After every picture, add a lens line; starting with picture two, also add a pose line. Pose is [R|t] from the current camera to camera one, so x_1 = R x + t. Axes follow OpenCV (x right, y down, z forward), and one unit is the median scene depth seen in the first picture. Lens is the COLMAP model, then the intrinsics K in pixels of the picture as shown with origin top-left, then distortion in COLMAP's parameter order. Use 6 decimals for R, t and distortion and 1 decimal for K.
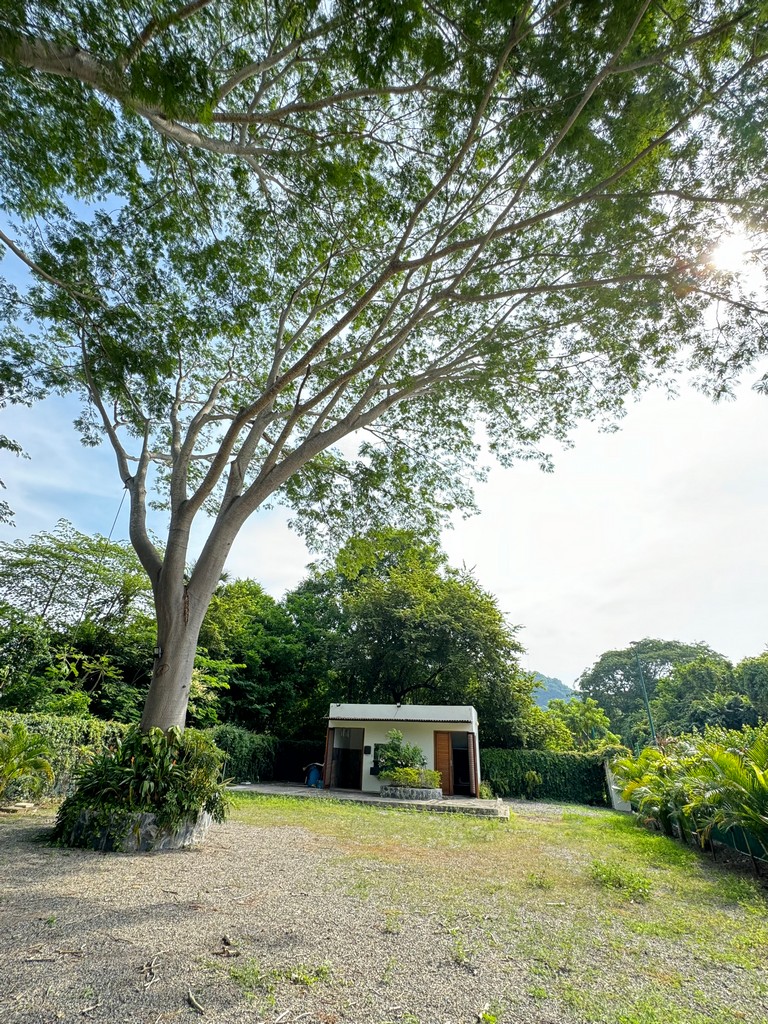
lens RADIAL K [[456.3, 0, 382.1], [0, 456.3, 511.4], [0, 0, 1]] dist [-0.005793, 0.001959]
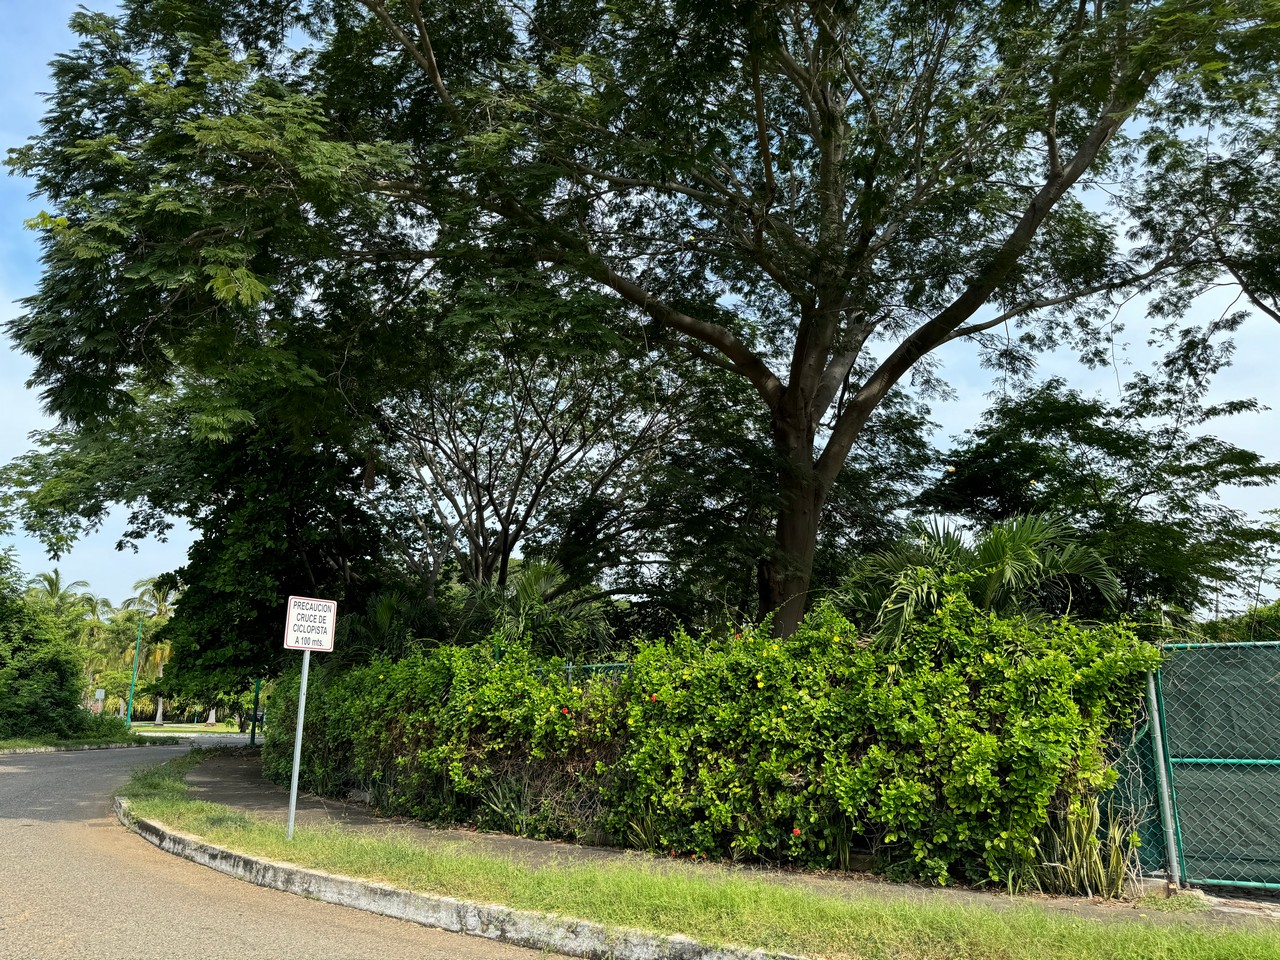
lens RADIAL K [[899.4, 0, 638.7], [0, 899.4, 486.0], [0, 0, 1]] dist [0.037512, -0.048512]
pose [[0.002051, -0.278661, -0.960387, 0.691118], [0.465432, 0.850290, -0.245722, -0.107267], [0.885081, -0.446491, 0.131441, -0.290078]]
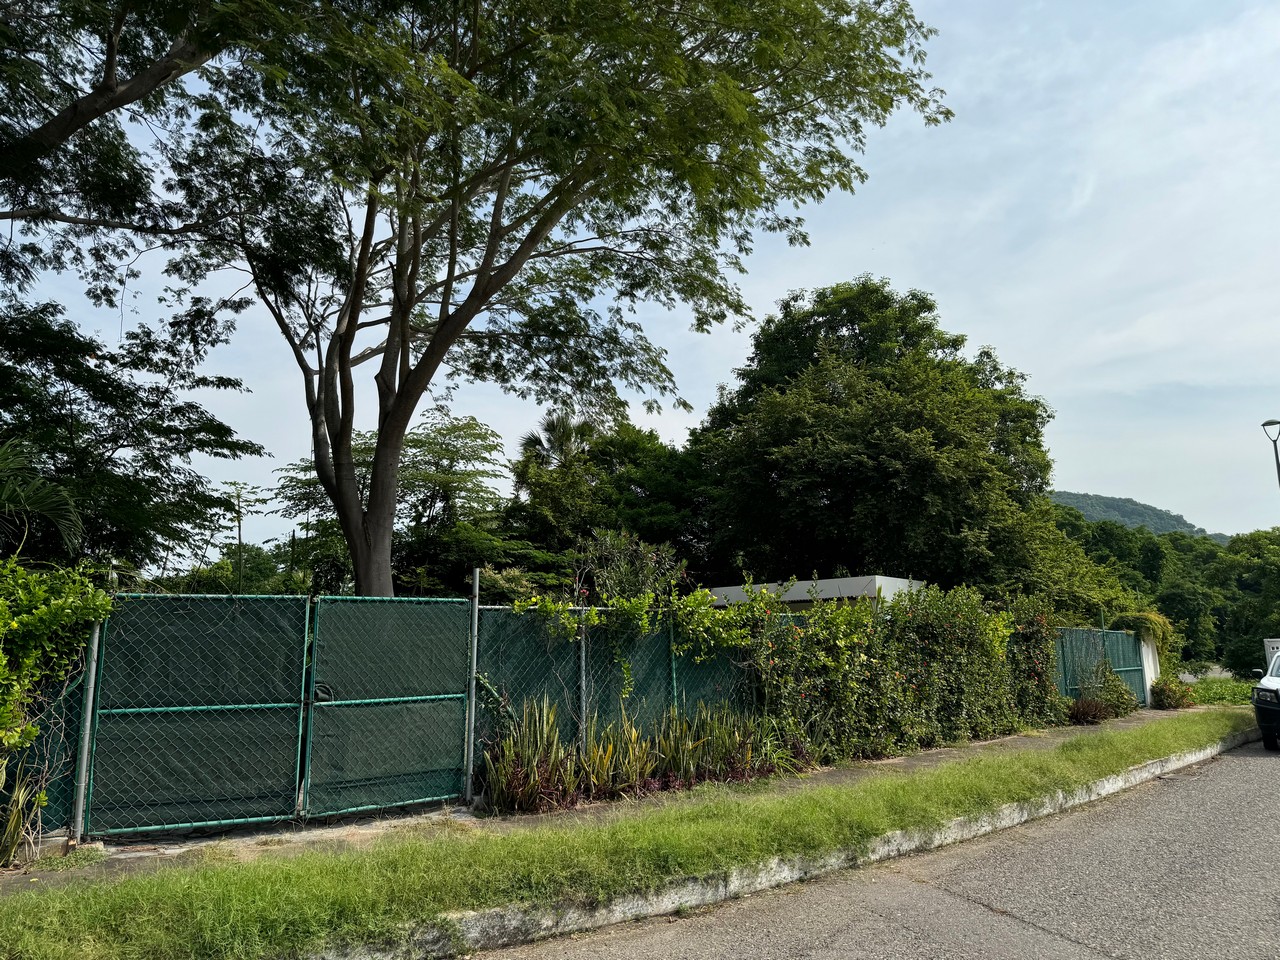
lens RADIAL K [[899.4, 0, 638.3], [0, 899.4, 484.0], [0, 0, 1]] dist [0.037512, -0.048512]
pose [[0.867809, -0.146618, -0.474774, 0.667840], [0.277129, 0.935885, 0.217530, -0.104017], [0.412440, -0.320348, 0.852802, -0.286686]]
